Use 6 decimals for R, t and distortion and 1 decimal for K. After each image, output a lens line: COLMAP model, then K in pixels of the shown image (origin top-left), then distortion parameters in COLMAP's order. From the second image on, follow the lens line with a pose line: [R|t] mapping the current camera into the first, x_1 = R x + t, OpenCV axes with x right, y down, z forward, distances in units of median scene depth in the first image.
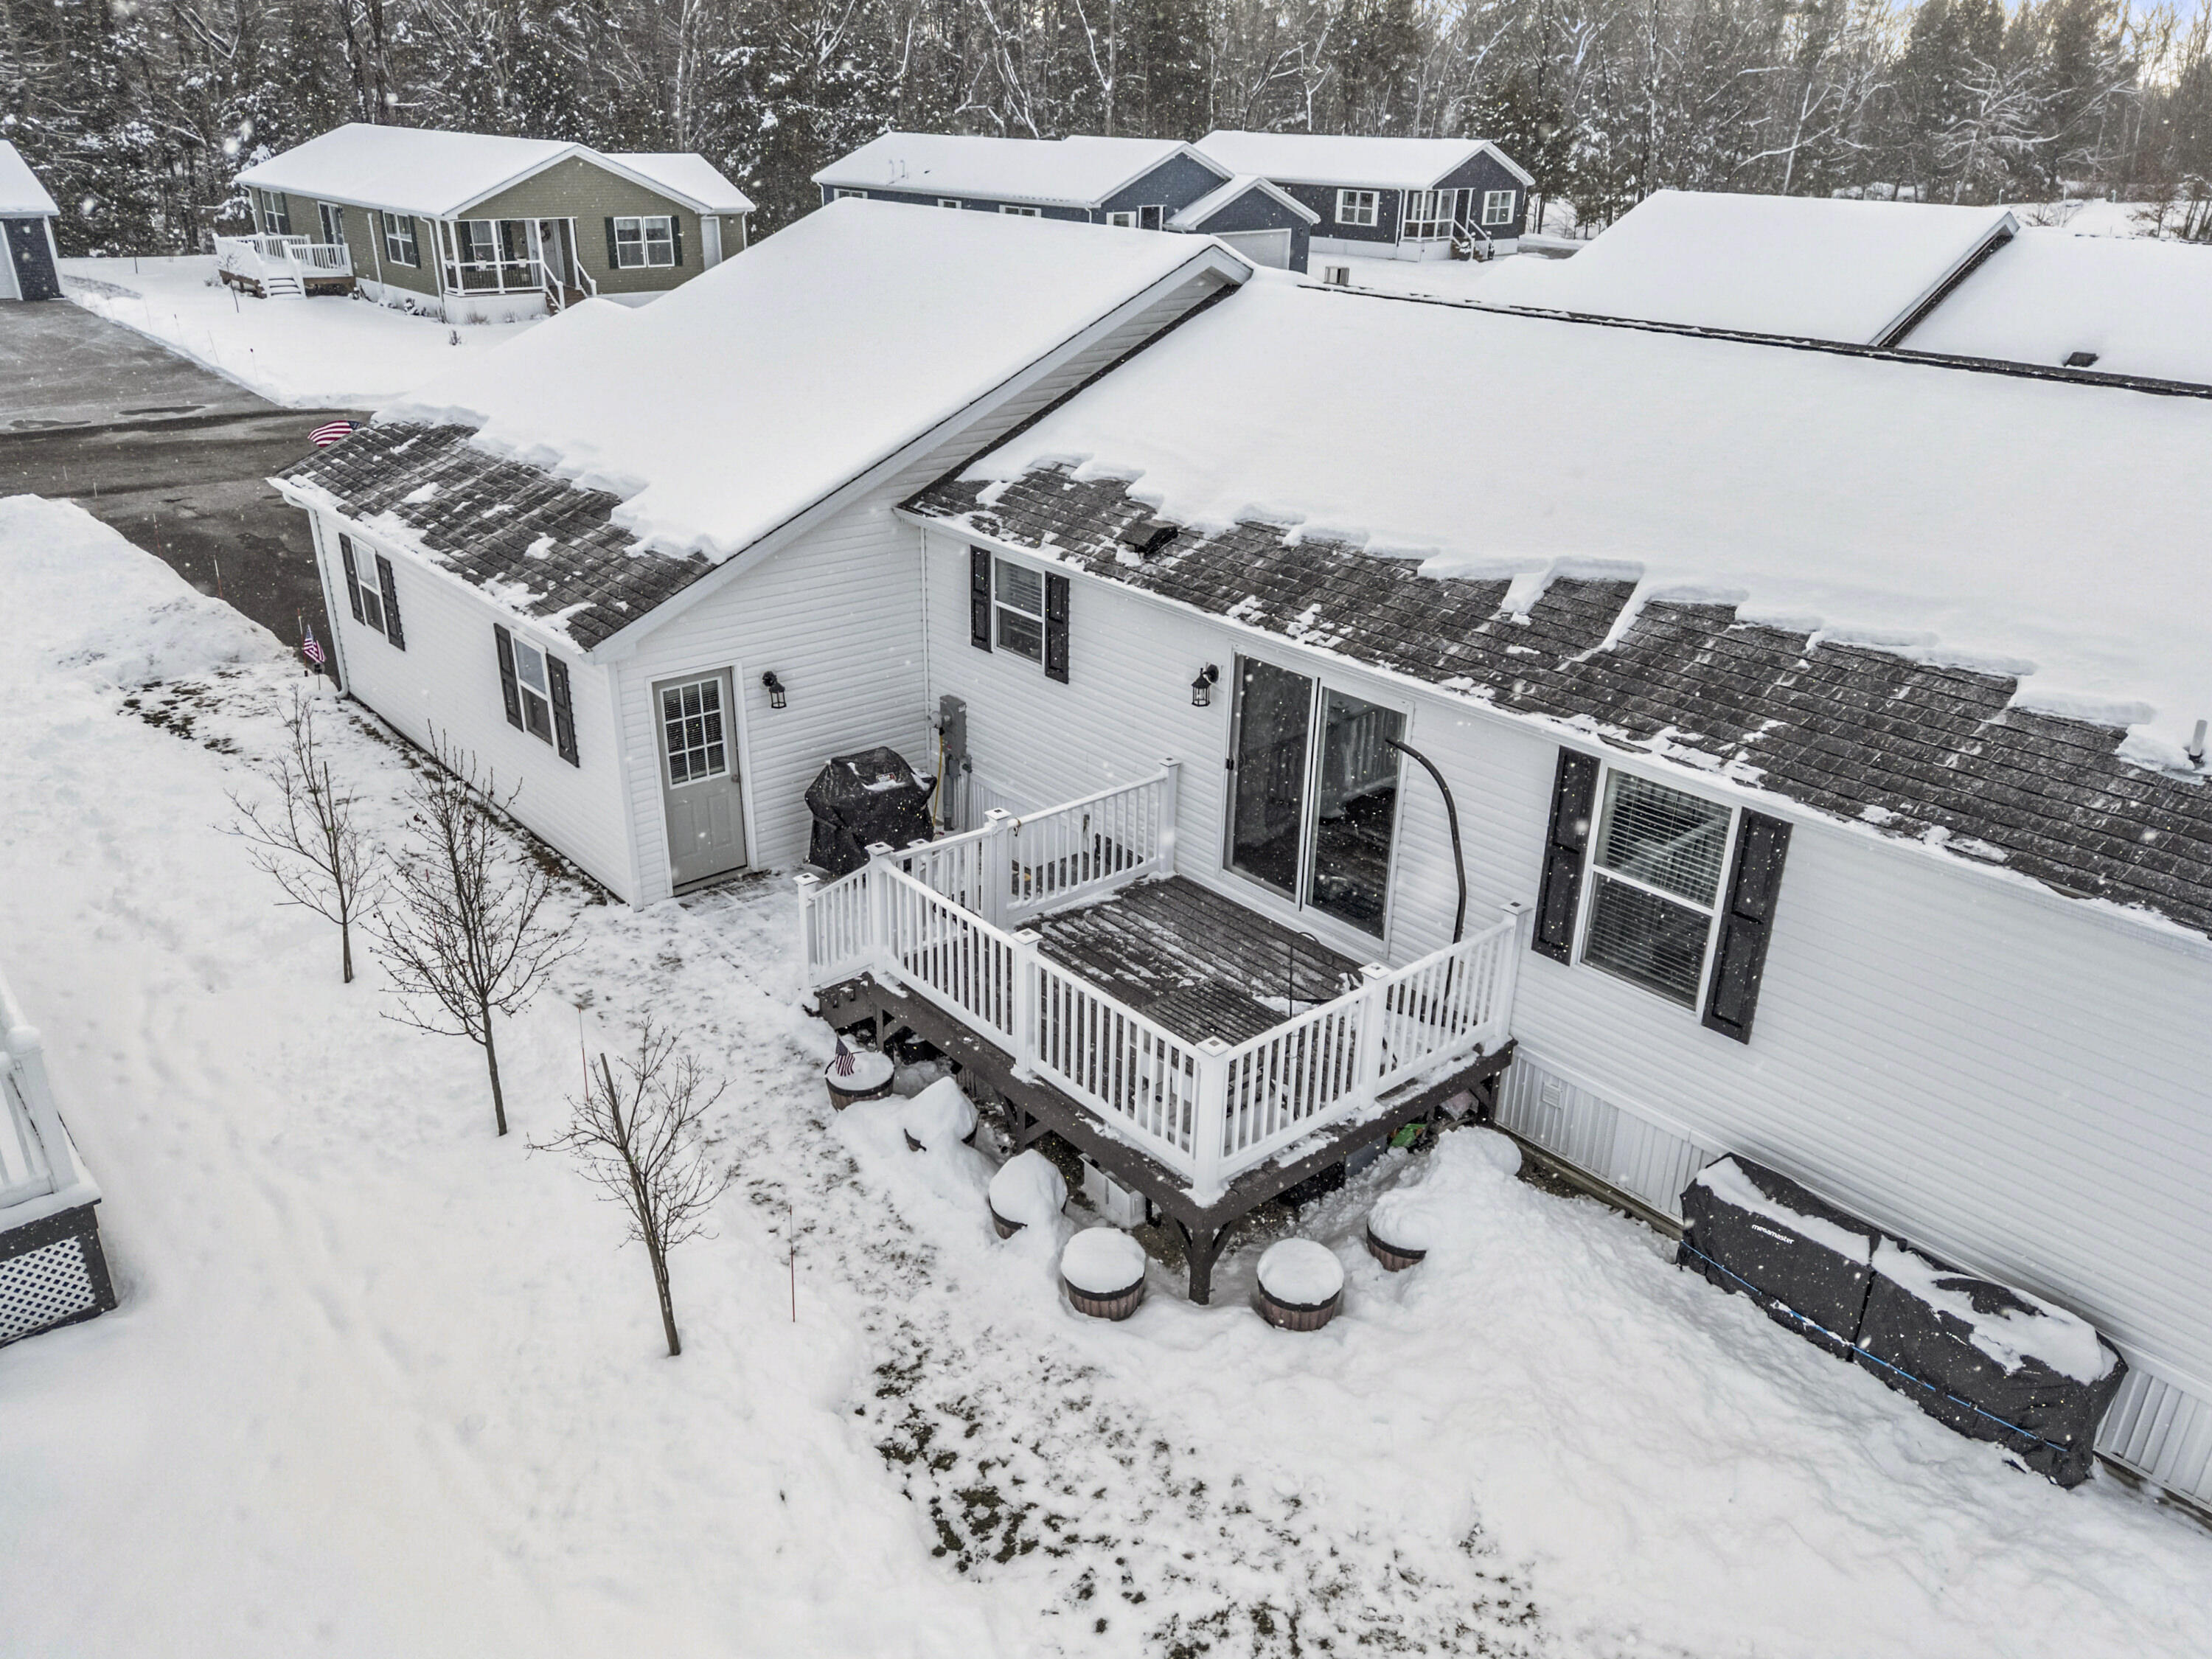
lens RADIAL K [[1641.9, 0, 1097.2], [0, 1641.9, 838.1], [0, 0, 1]] dist [0.071908, -0.081020]
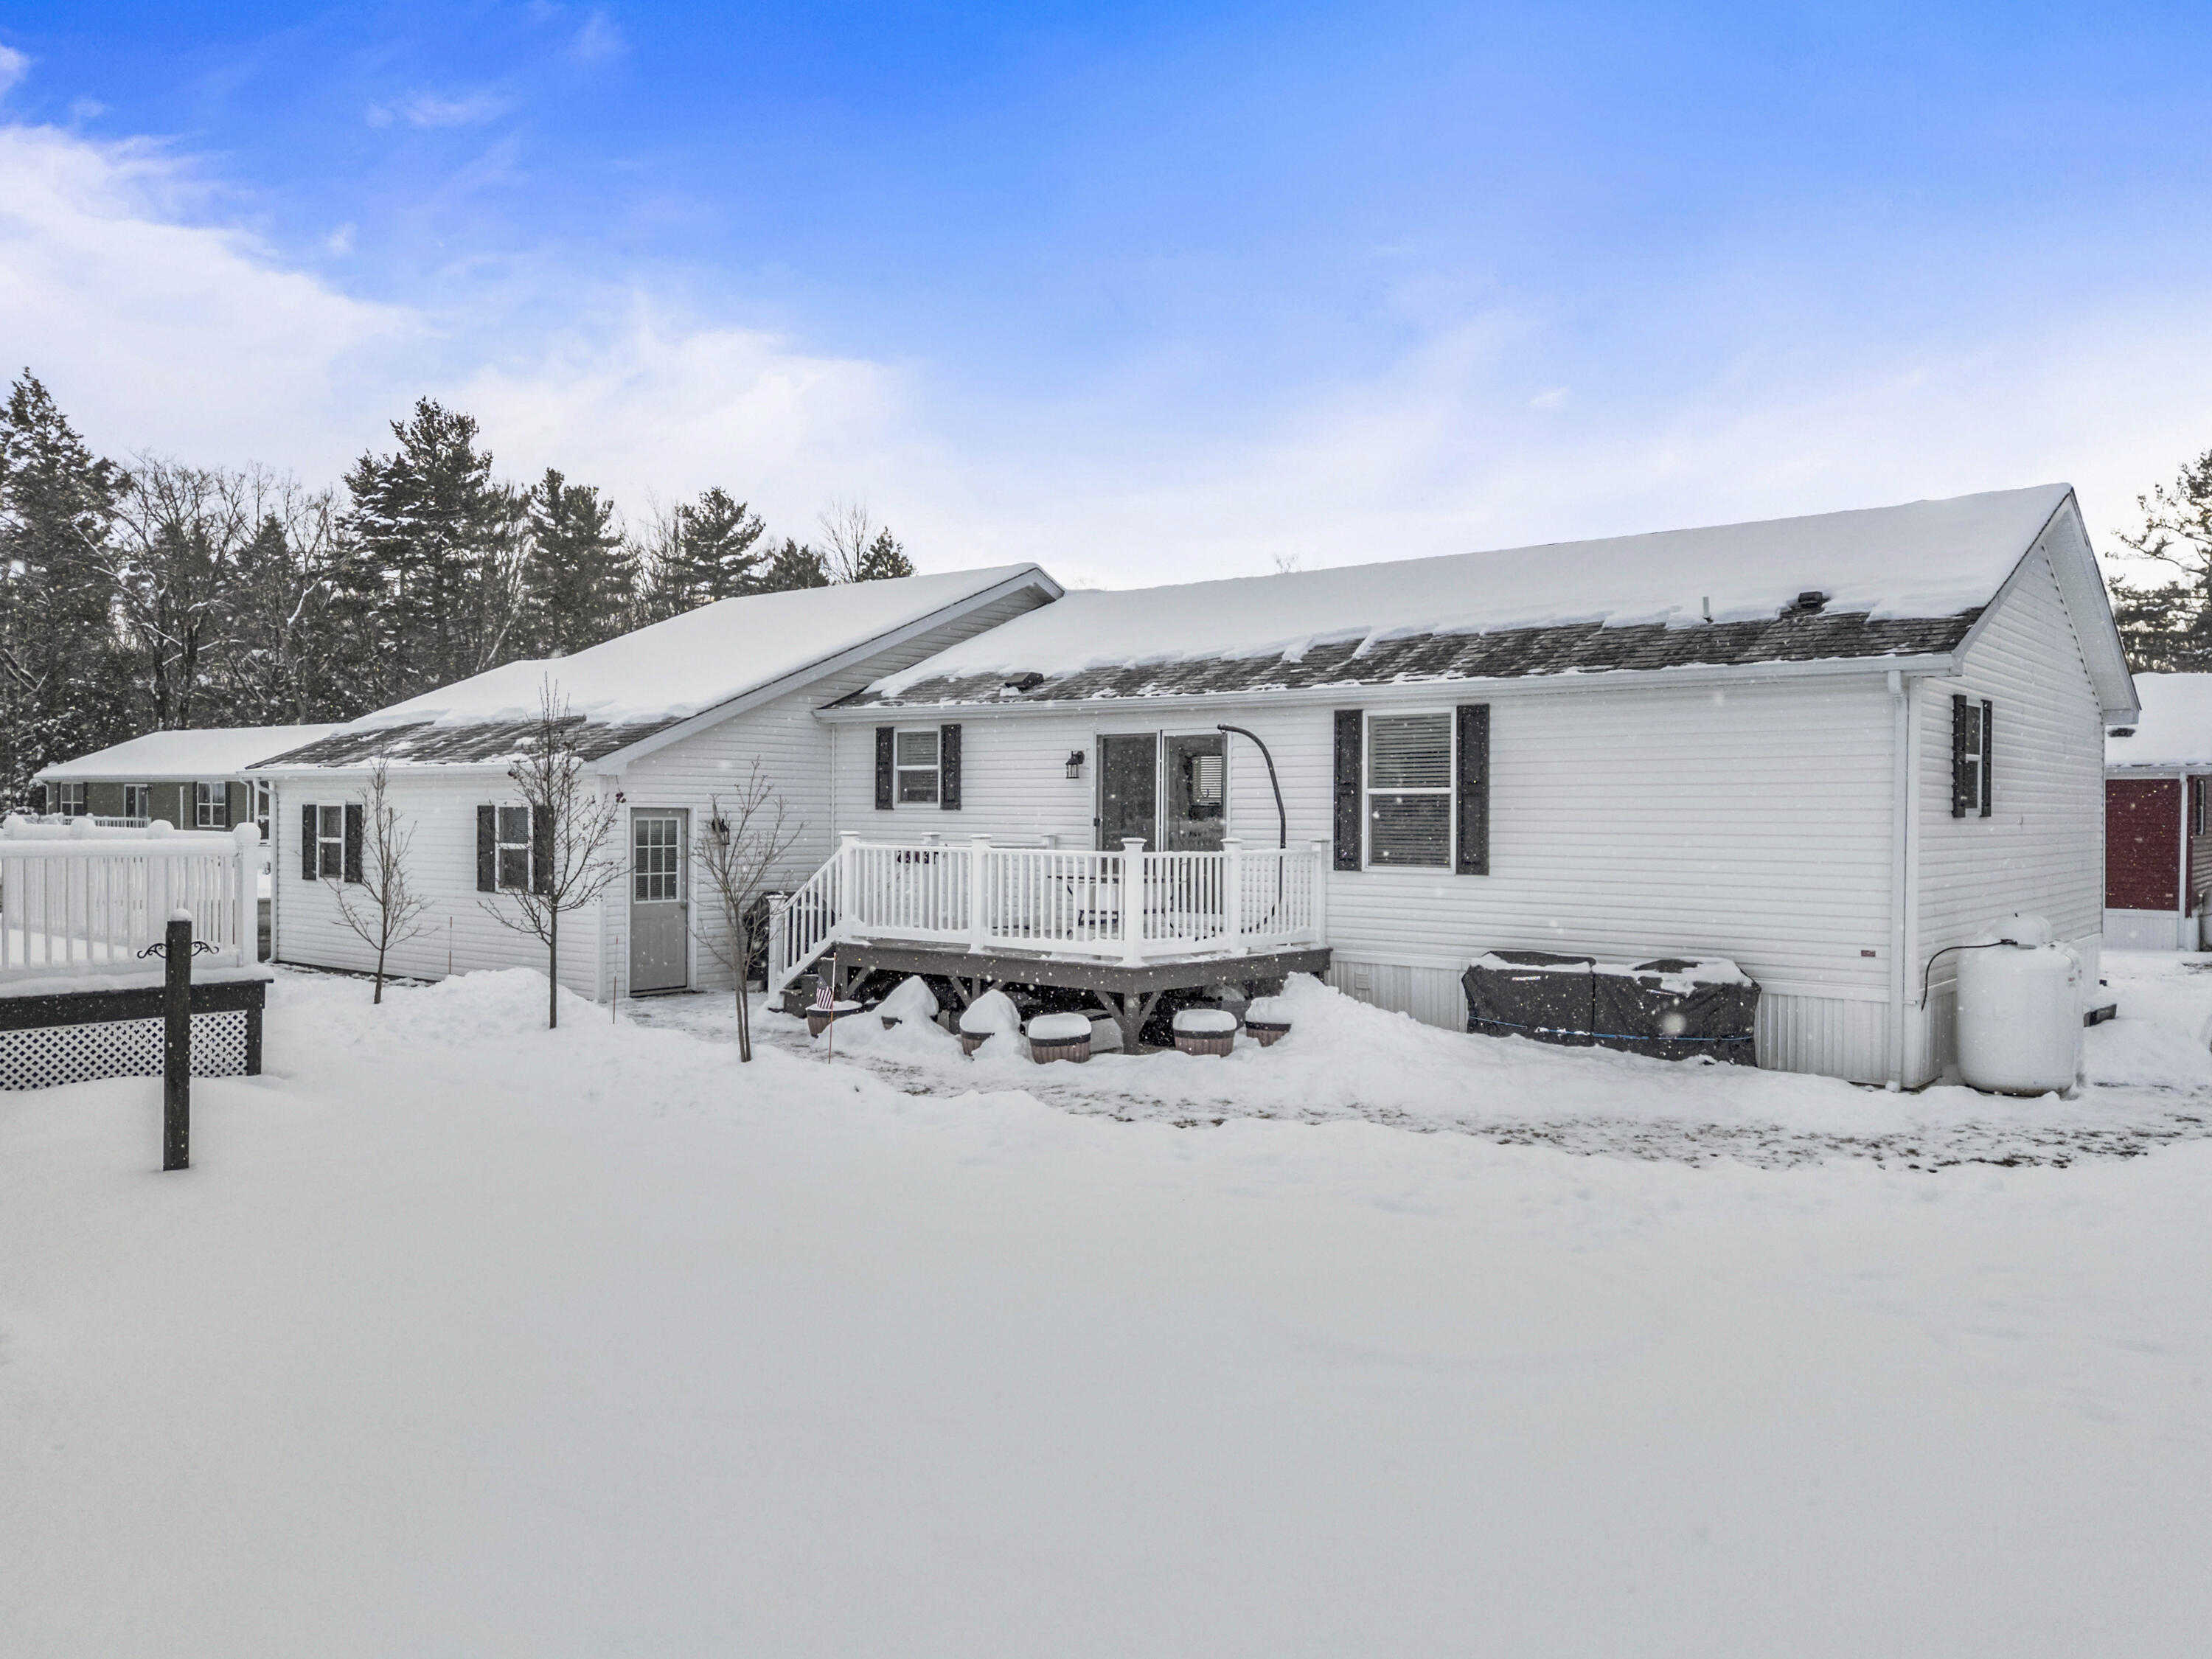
lens RADIAL K [[1641.9, 0, 1097.2], [0, 1641.9, 838.1], [0, 0, 1]] dist [0.071908, -0.081020]
pose [[0.984677, -0.008867, 0.174160, -0.177914], [0.078555, 0.914192, -0.397596, 0.585776], [-0.155690, 0.405185, 0.900881, -0.235949]]
